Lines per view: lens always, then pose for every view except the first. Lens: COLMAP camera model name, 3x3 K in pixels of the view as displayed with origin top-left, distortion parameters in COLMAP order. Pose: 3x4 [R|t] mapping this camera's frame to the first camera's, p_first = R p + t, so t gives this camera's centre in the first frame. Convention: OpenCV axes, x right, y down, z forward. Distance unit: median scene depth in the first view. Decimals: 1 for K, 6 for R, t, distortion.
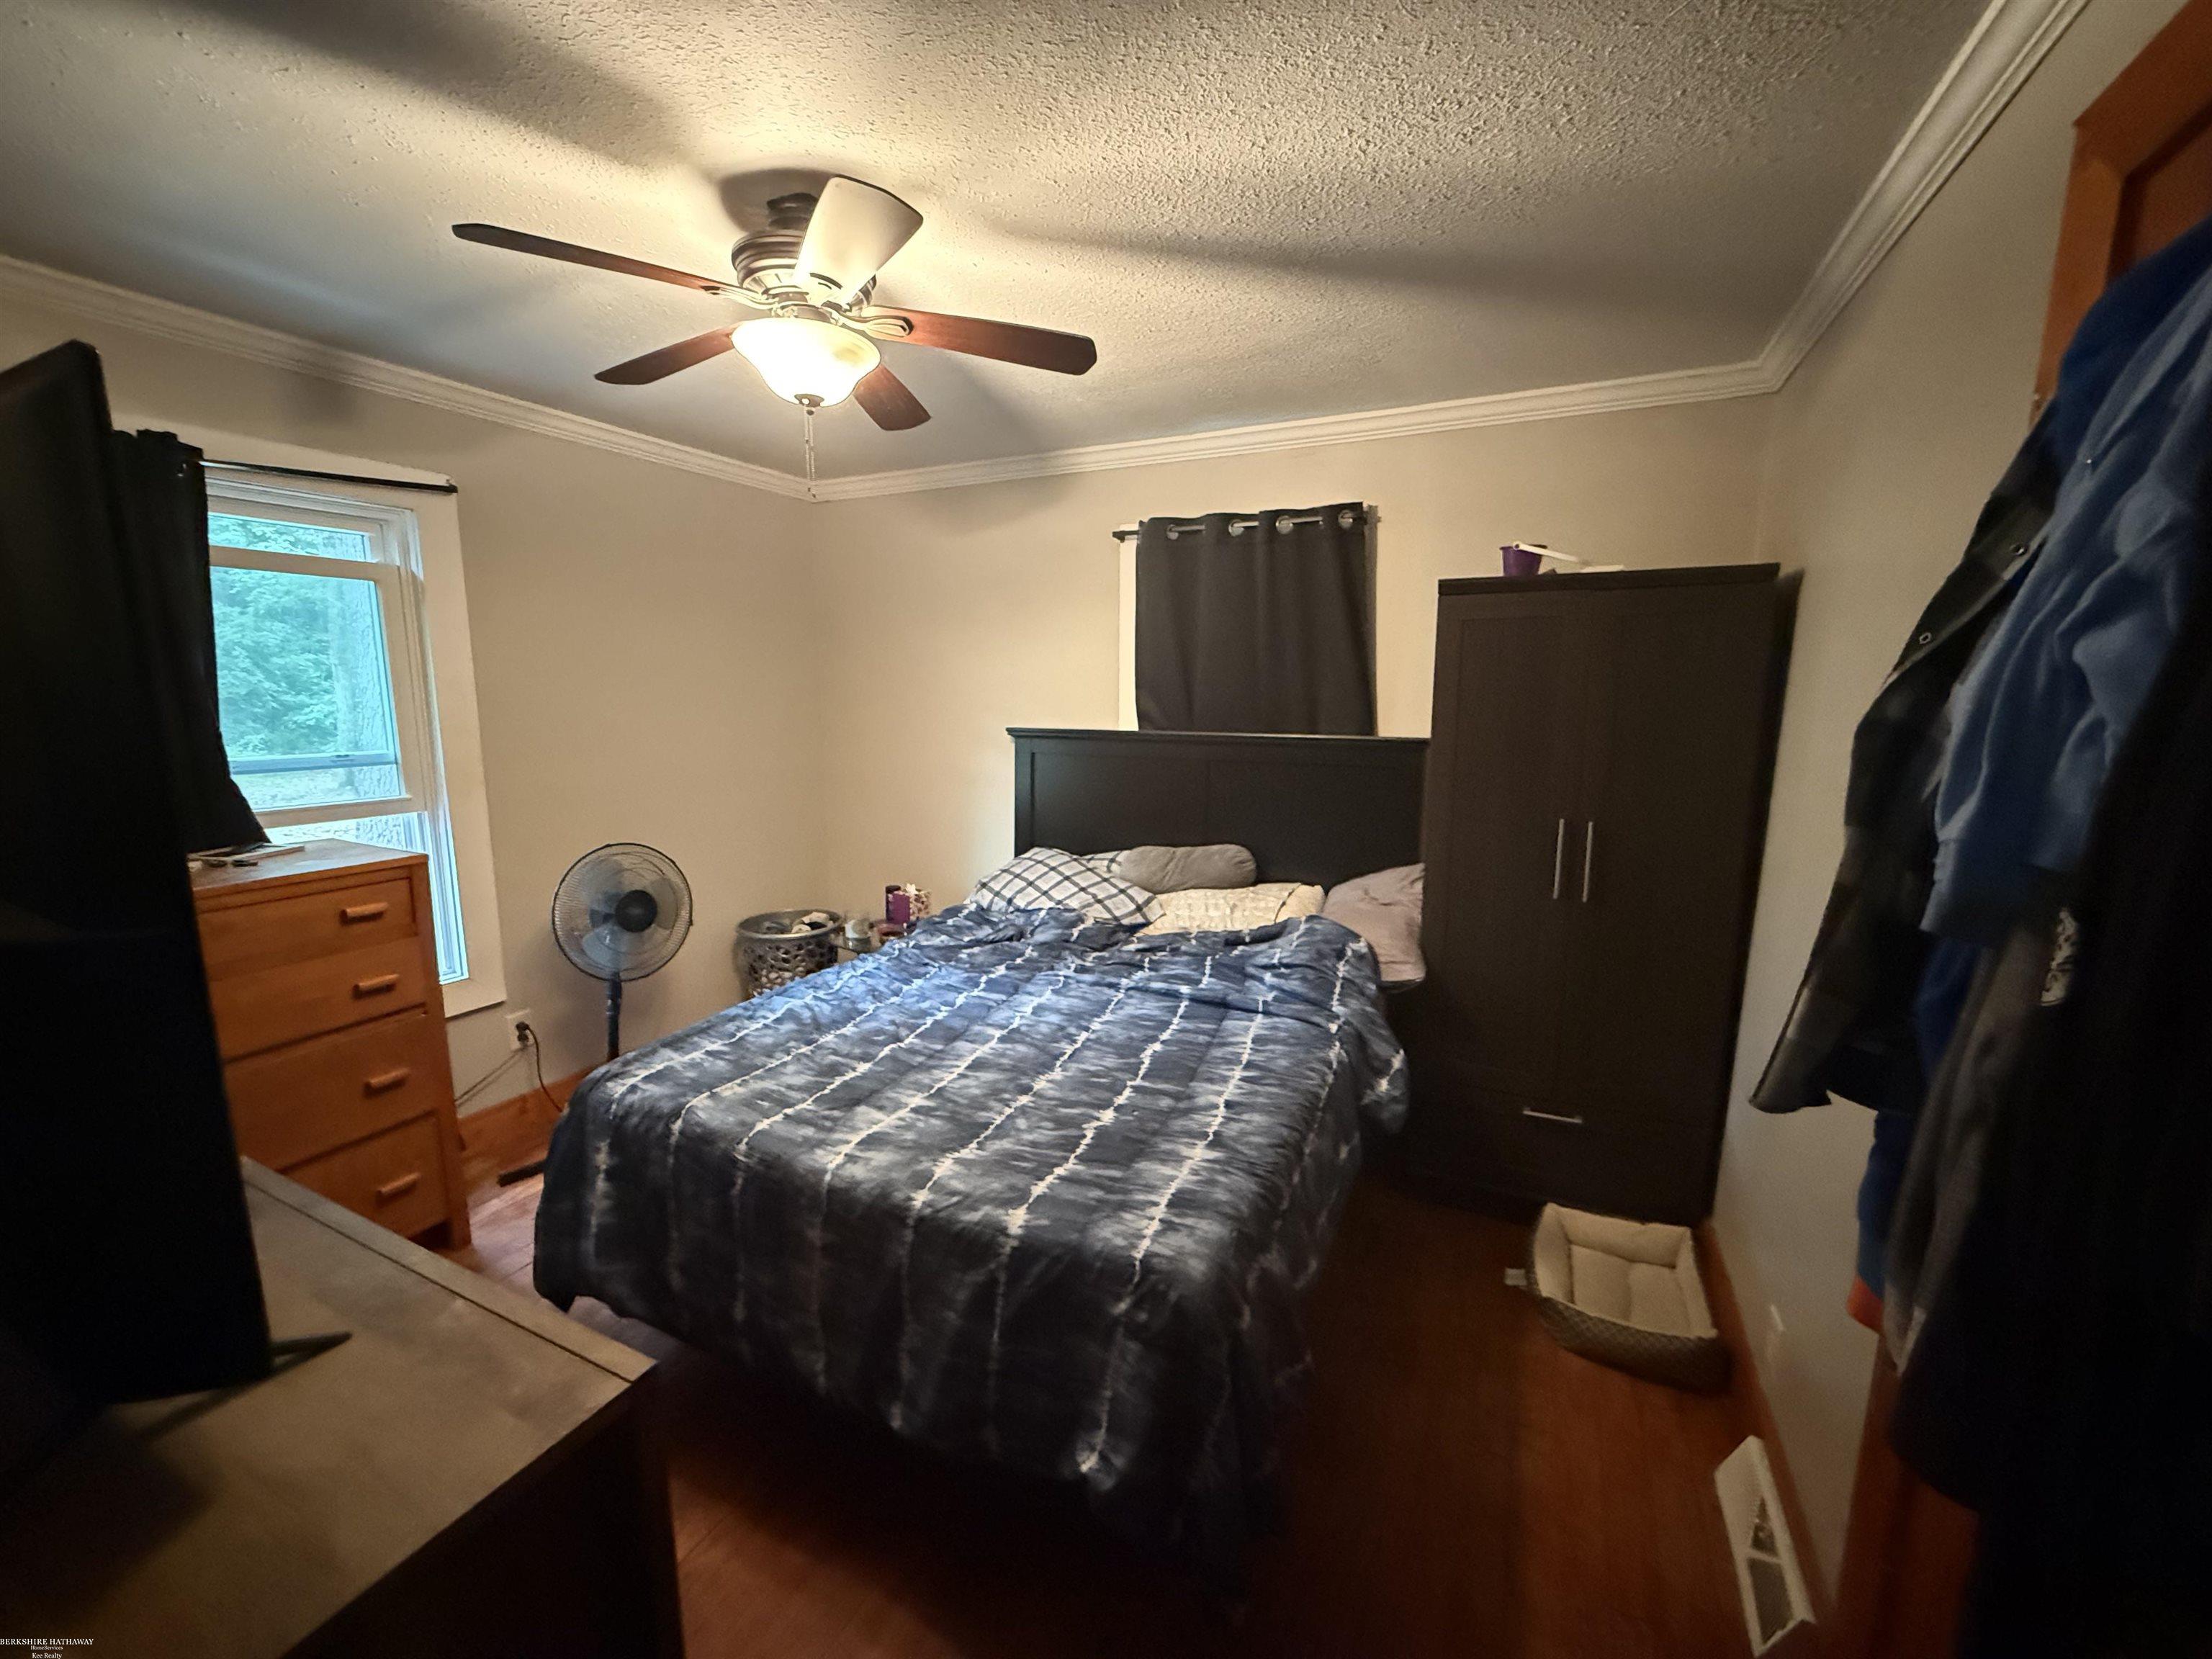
lens RADIAL K [[888.6, 0, 1101.2], [0, 888.6, 824.8], [0, 0, 1]] dist [0.003433, 0.000017]
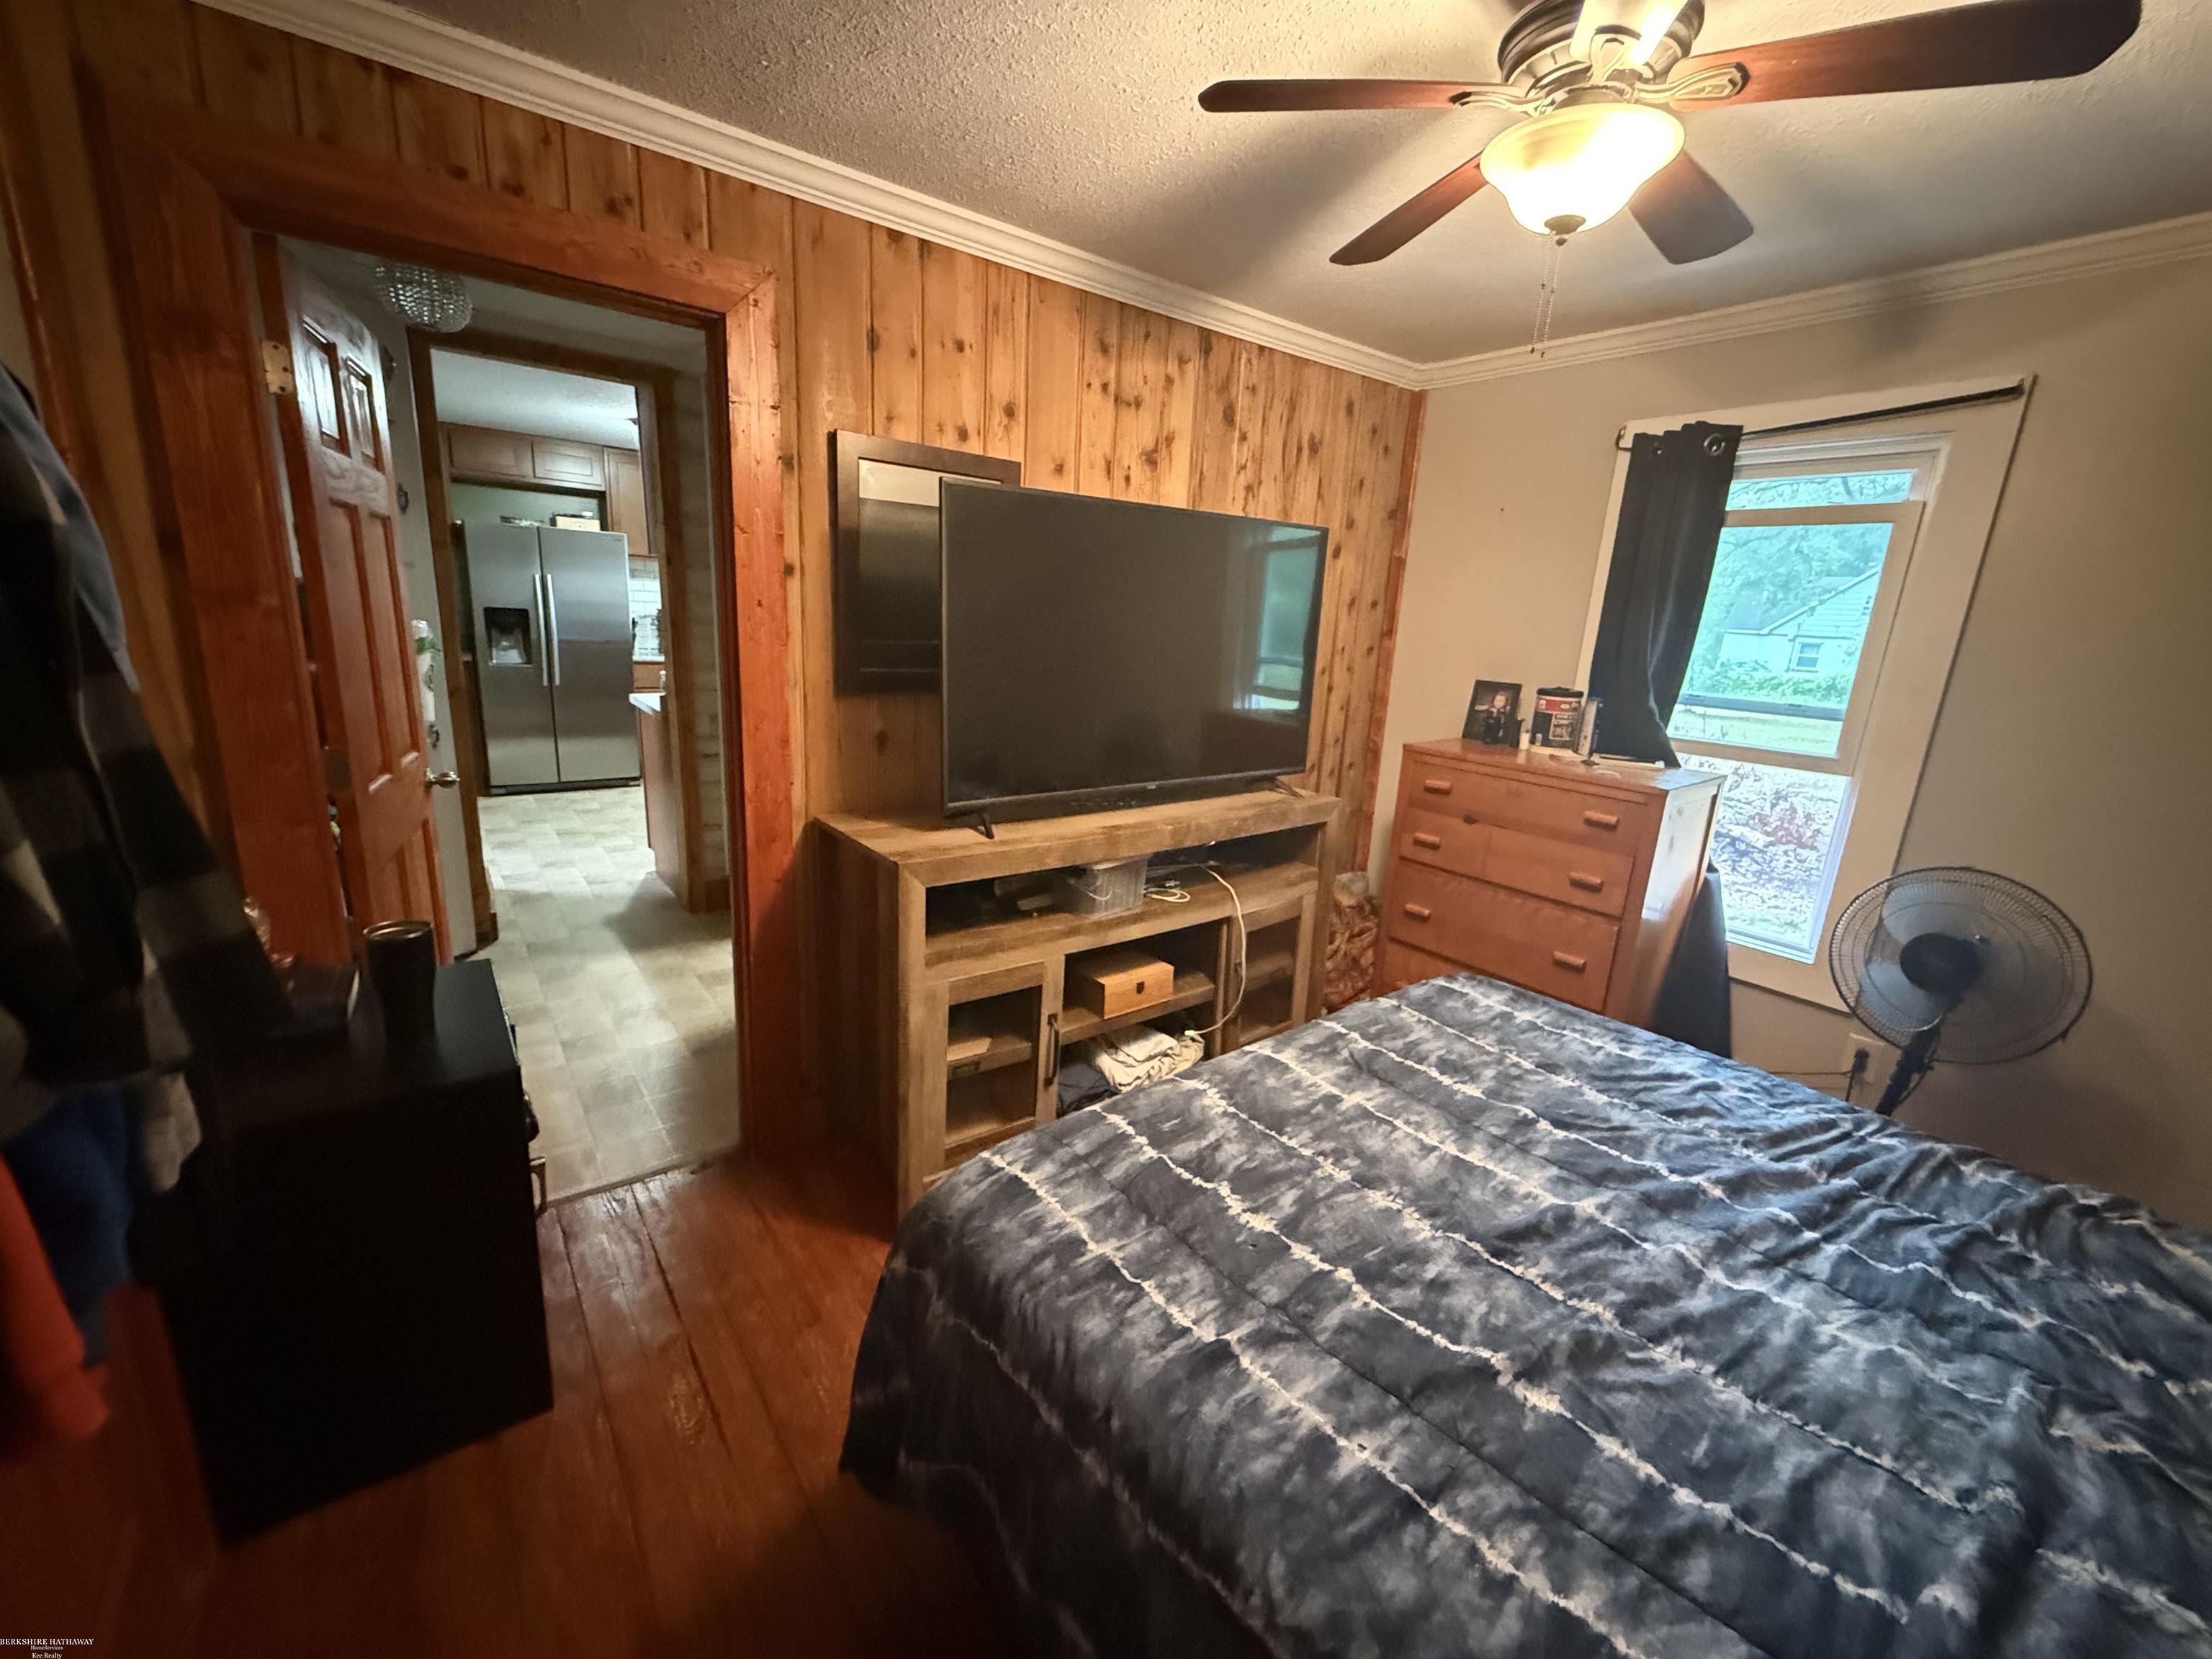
lens RADIAL K [[888.6, 0, 1106.7], [0, 888.6, 829.1], [0, 0, 1]] dist [0.003433, 0.000017]
pose [[-0.433981, 0.188108, -0.881065, 0.544373], [-0.198064, 0.934113, 0.296992, -0.121112], [0.878881, 0.303396, -0.368130, 0.958211]]
